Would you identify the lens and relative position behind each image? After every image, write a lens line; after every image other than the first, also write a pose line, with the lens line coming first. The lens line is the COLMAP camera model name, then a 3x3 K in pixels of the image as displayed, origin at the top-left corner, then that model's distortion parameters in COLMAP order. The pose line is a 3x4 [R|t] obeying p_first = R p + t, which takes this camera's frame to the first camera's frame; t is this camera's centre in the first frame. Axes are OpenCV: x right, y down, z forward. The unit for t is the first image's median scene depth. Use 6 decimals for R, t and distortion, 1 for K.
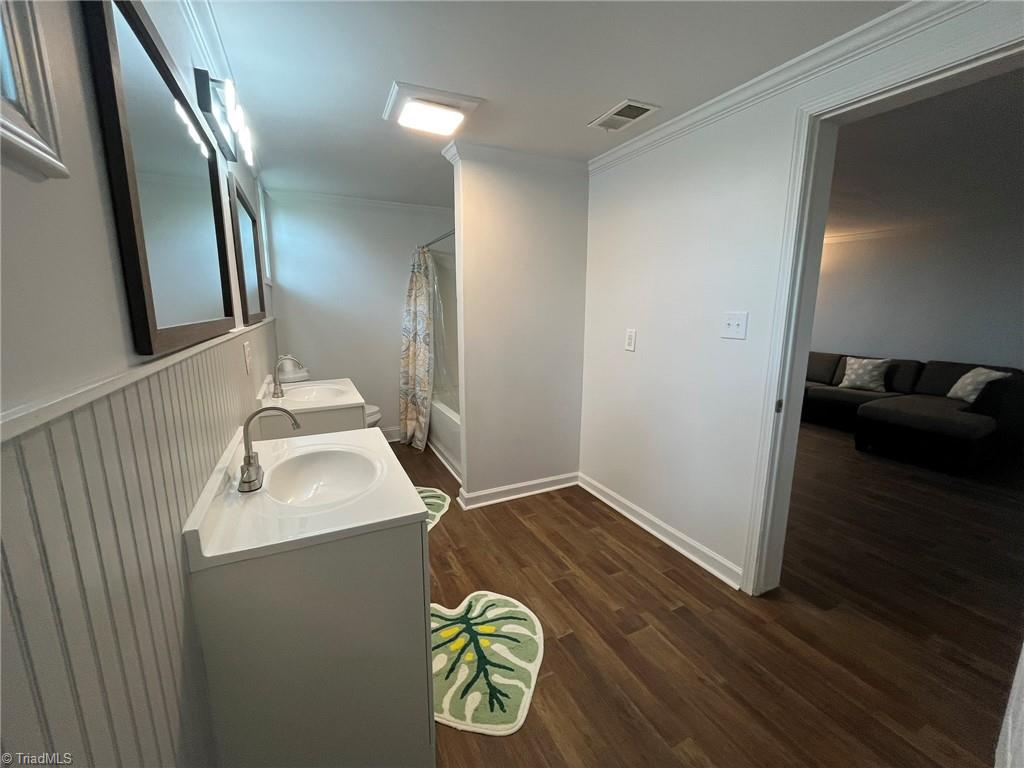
lens RADIAL K [[412.3, 0, 506.7], [0, 412.3, 379.6], [0, 0, 1]] dist [0.000569, -0.001017]
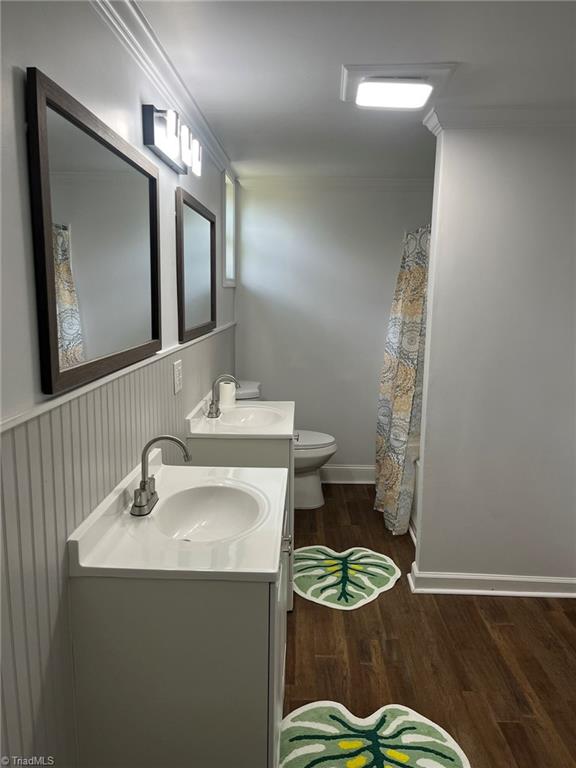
lens RADIAL K [[579.2, 0, 286.2], [0, 579.2, 382.8], [0, 0, 1]] dist [0.058043, -0.011998]
pose [[0.889357, 0.078802, -0.450371, 0.190973], [-0.090355, 0.995901, -0.004172, -0.050347], [0.448196, 0.044403, 0.892832, -0.091420]]
